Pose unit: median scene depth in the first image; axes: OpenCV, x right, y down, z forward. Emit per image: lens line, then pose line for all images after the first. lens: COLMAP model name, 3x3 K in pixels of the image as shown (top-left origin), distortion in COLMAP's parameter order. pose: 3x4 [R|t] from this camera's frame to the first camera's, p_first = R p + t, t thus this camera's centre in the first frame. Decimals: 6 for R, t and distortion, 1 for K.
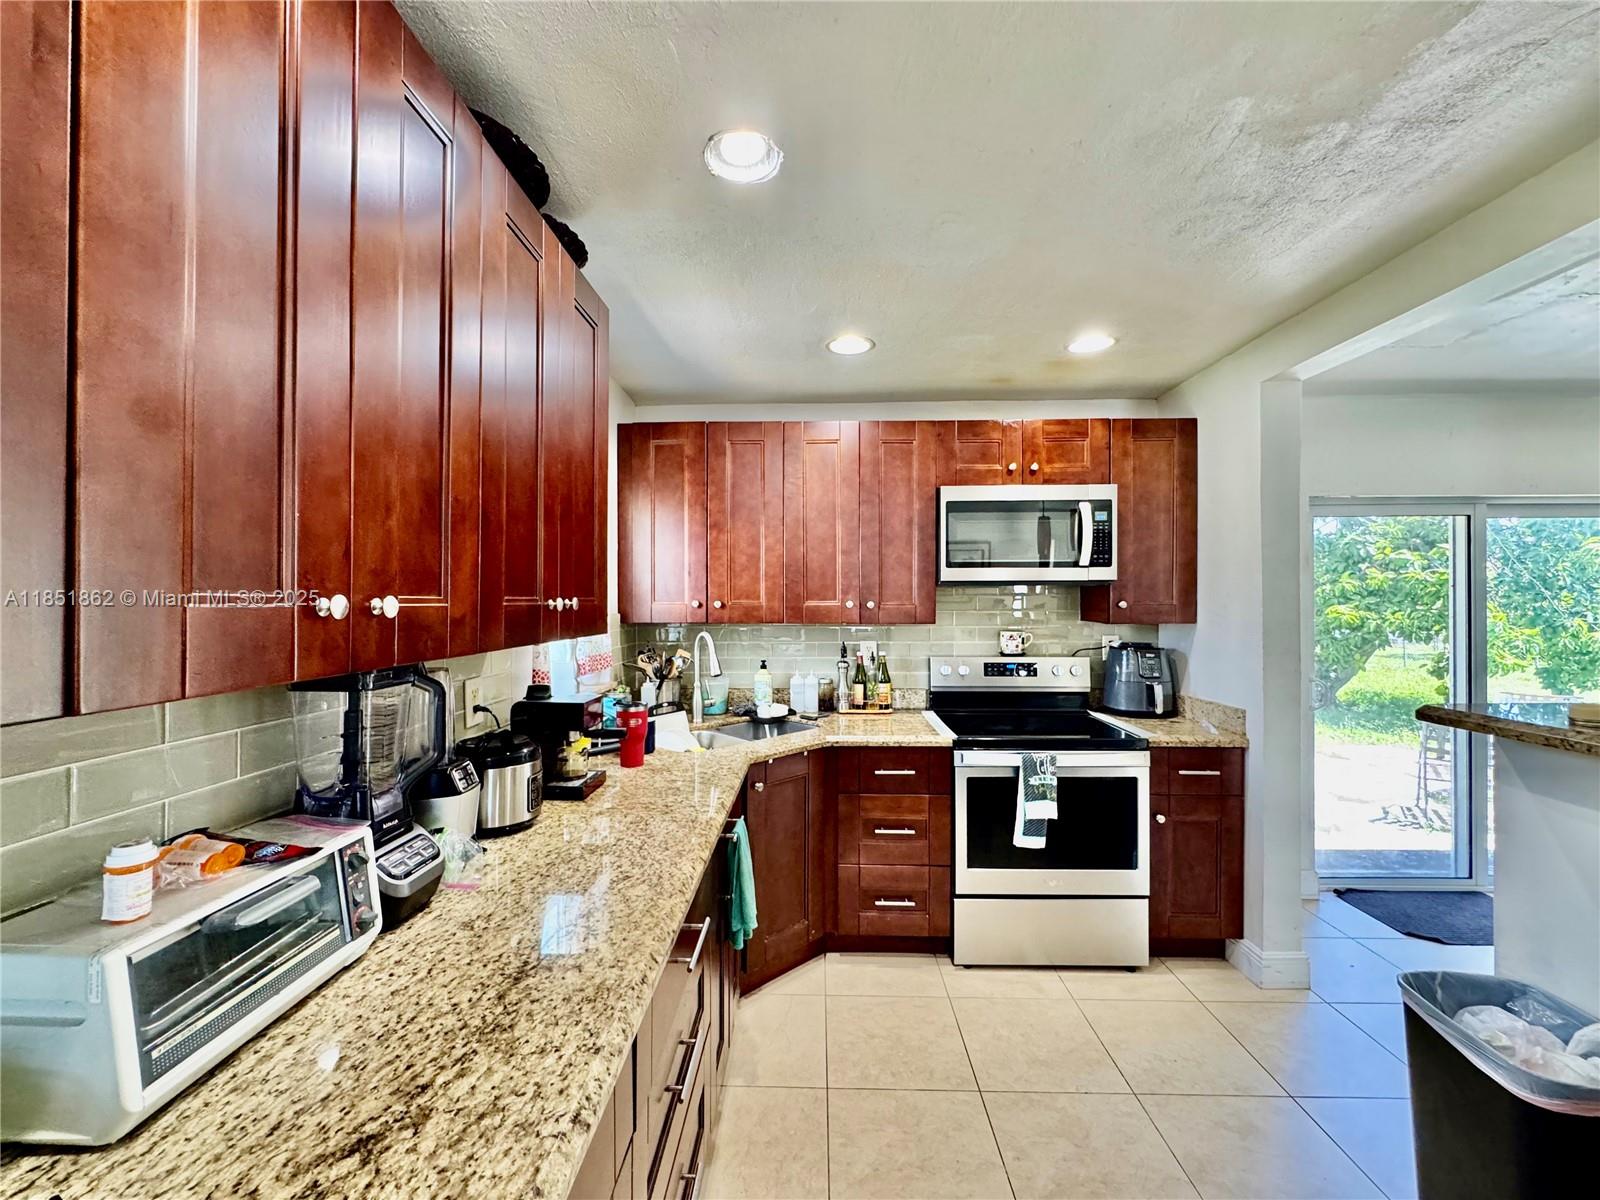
lens RADIAL K [[634.5, 0, 800.0], [0, 634.5, 600.0], [0, 0, 1]] dist [-0.005349, 0.000567]
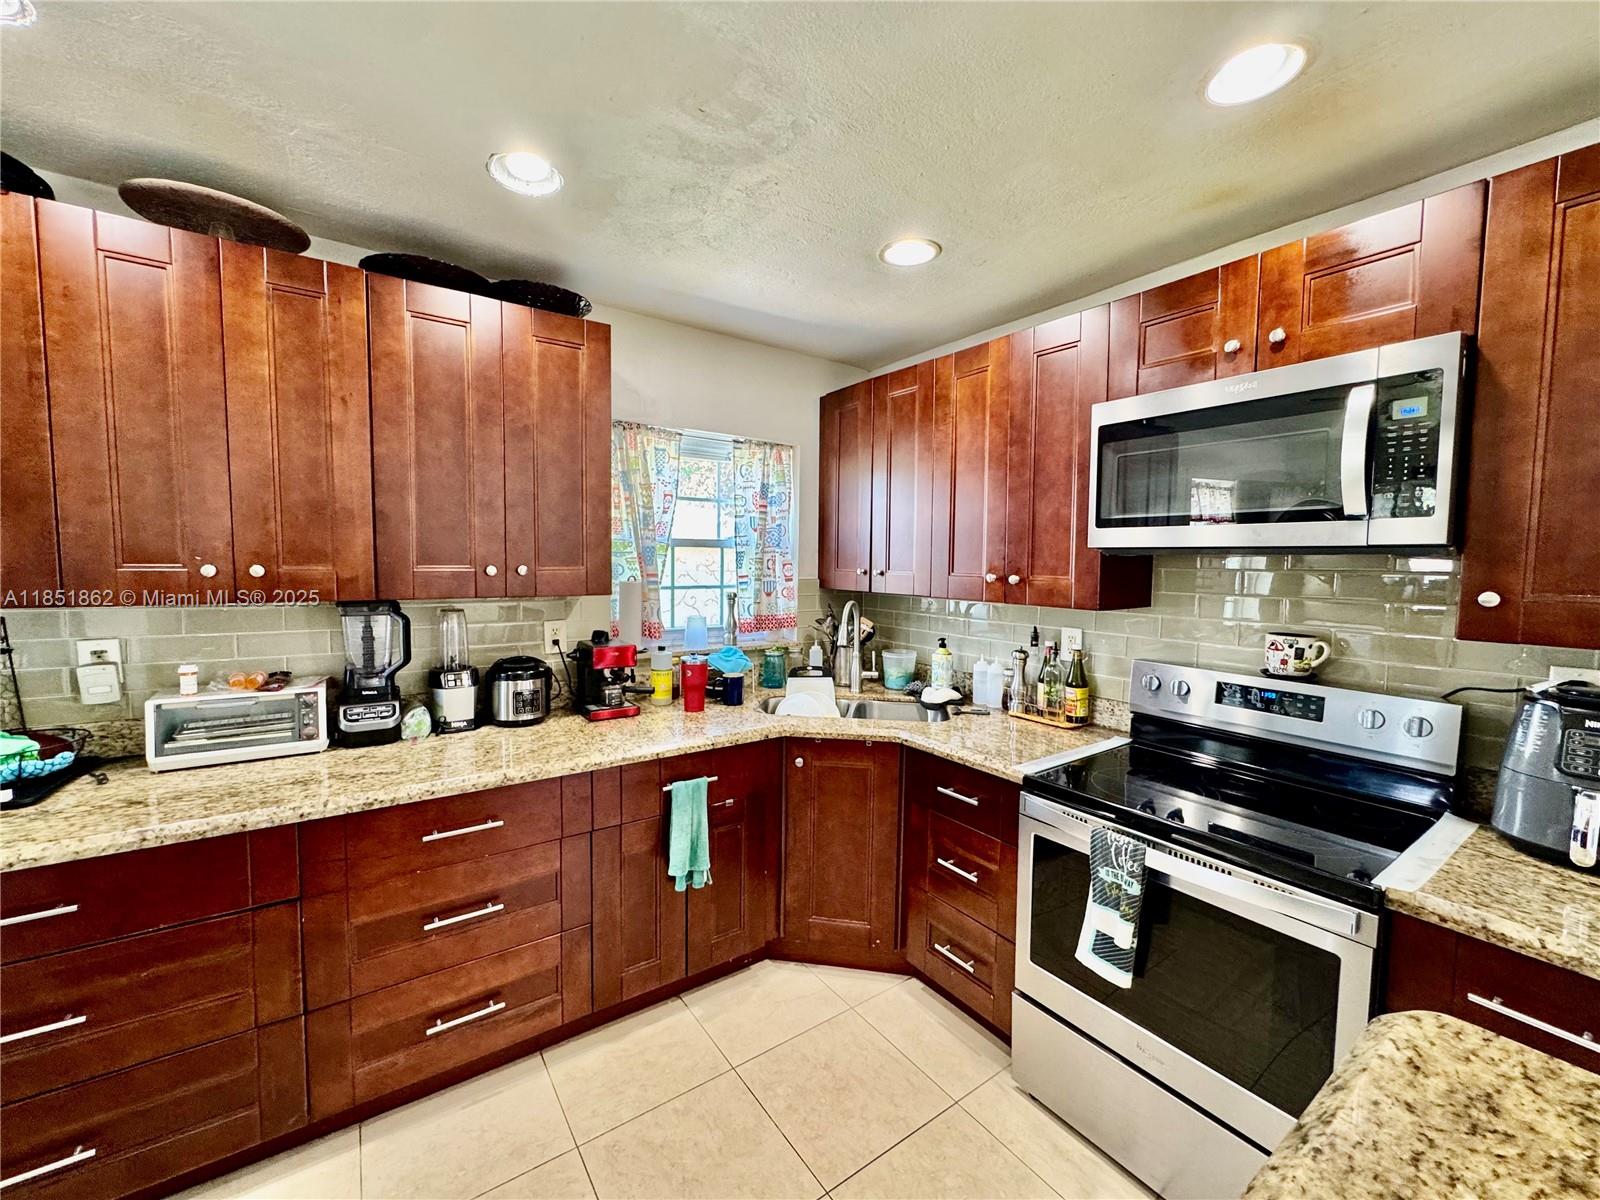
lens RADIAL K [[634.5, 0, 800.0], [0, 634.5, 600.0], [0, 0, 1]] dist [-0.005349, 0.000567]
pose [[0.604403, 0.061169, -0.794327, 0.566821], [-0.011772, 0.997625, 0.067868, -0.016457], [0.796592, -0.031668, 0.603688, 0.341941]]
